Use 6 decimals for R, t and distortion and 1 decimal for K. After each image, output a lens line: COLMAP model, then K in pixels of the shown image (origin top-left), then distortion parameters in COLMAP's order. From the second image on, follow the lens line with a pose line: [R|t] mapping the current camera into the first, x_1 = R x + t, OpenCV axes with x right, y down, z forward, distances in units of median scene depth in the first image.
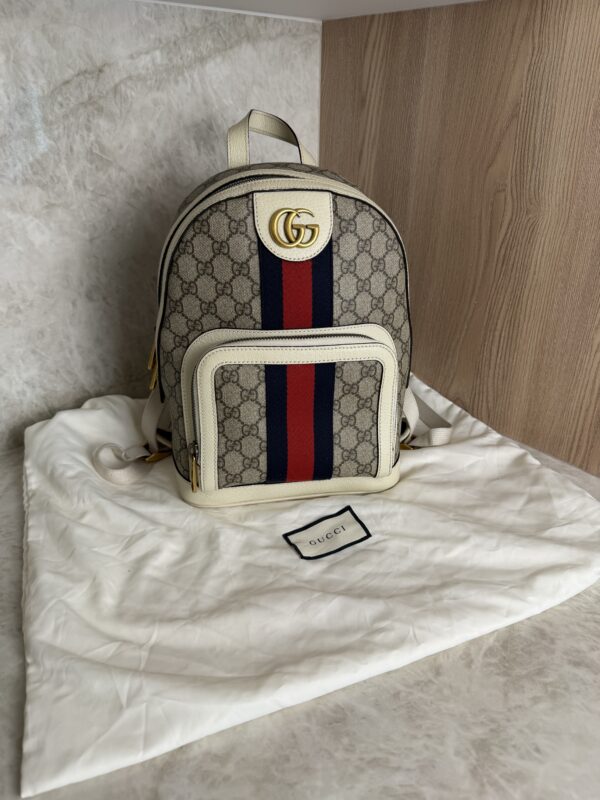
lens RADIAL K [[606.0, 0, 294.7], [0, 606.0, 408.1], [0, 0, 1]] dist [-0.040446, 0.010523]
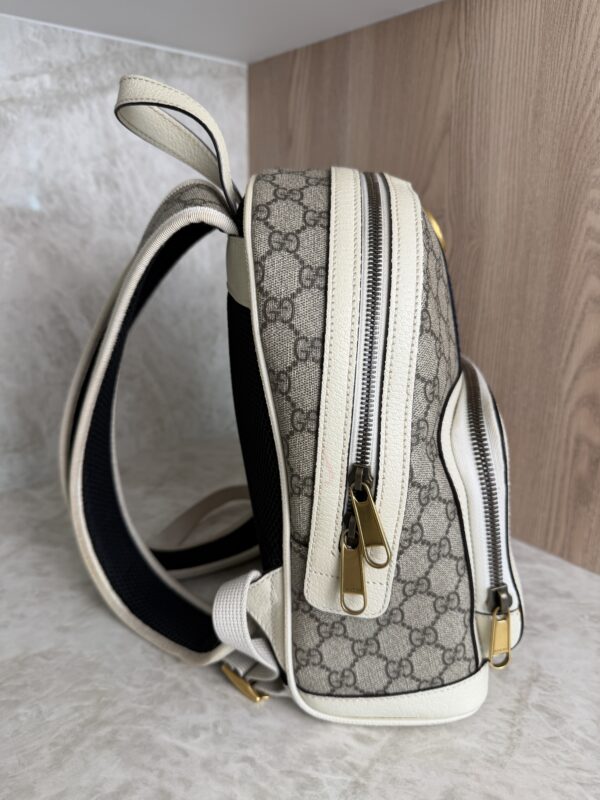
lens RADIAL K [[606.0, 0, 303.0], [0, 606.0, 403.2], [0, 0, 1]] dist [-0.040446, 0.010523]
pose [[0.999997, -0.002198, -0.000597, 0.152924], [0.002038, 0.980582, -0.196100, 0.059990], [0.001017, 0.196098, 0.980584, 0.218289]]
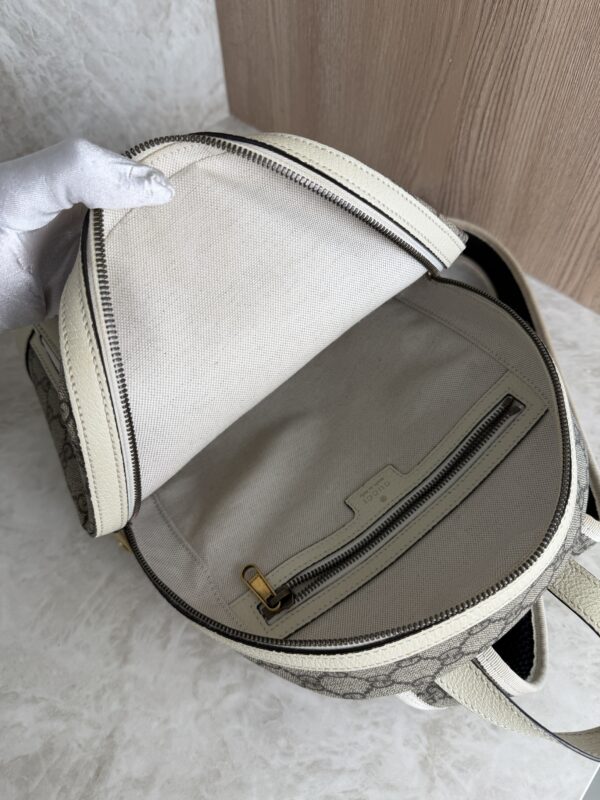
lens RADIAL K [[606.0, 0, 309.9], [0, 606.0, 400.5], [0, 0, 1]] dist [-0.040446, 0.010523]
pose [[0.993494, -0.102425, 0.049796, 0.082166], [0.066085, 0.874558, 0.480397, -0.191977], [-0.092754, -0.473980, 0.875637, 0.283702]]
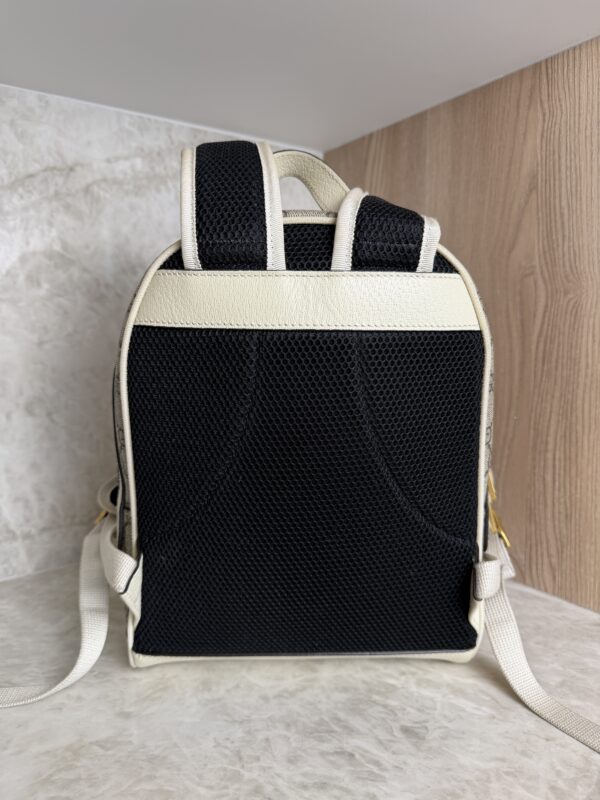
lens RADIAL K [[606.0, 0, 297.7], [0, 606.0, 390.1], [0, 0, 1]] dist [-0.040446, 0.010523]
pose [[0.995105, -0.011209, -0.098181, 0.111464], [-0.028079, 0.920519, -0.389686, 0.106061], [0.094746, 0.390536, 0.915699, 0.288241]]
